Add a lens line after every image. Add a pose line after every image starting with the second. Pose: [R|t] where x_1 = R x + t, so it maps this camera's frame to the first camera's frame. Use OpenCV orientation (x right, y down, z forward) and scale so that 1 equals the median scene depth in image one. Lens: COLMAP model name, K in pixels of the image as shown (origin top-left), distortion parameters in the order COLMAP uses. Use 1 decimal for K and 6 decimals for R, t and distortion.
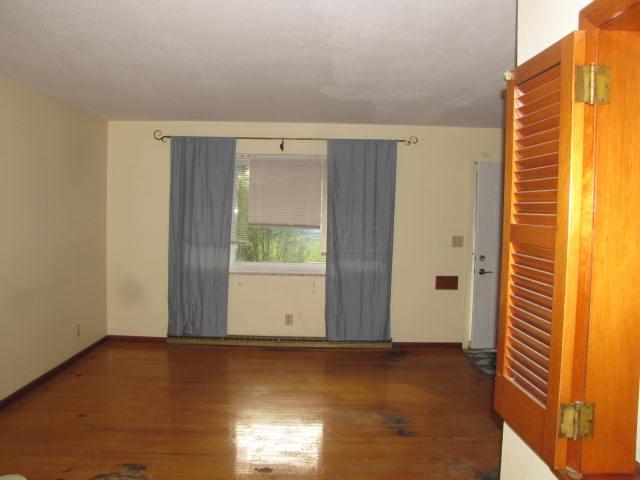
lens RADIAL K [[534.1, 0, 317.0], [0, 534.1, 232.1], [0, 0, 1]] dist [-0.185732, 0.166820]
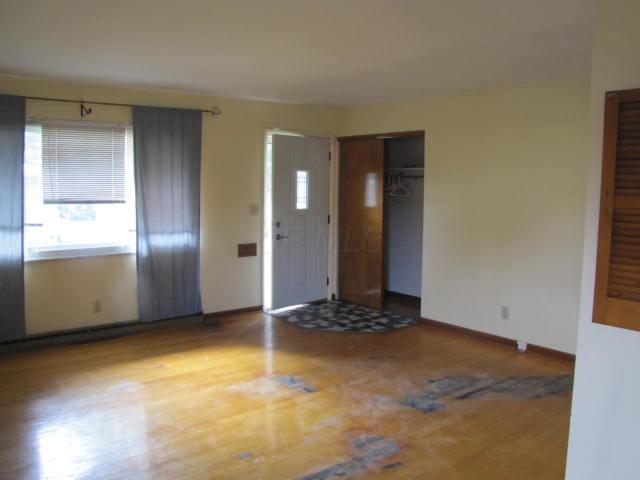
lens RADIAL K [[534.1, 0, 317.0], [0, 534.1, 232.1], [0, 0, 1]] dist [-0.185732, 0.166820]
pose [[0.791418, -0.070914, 0.607149, -0.285807], [0.036441, 0.996955, 0.068941, -0.006860], [-0.610189, -0.032436, 0.791592, 0.089474]]
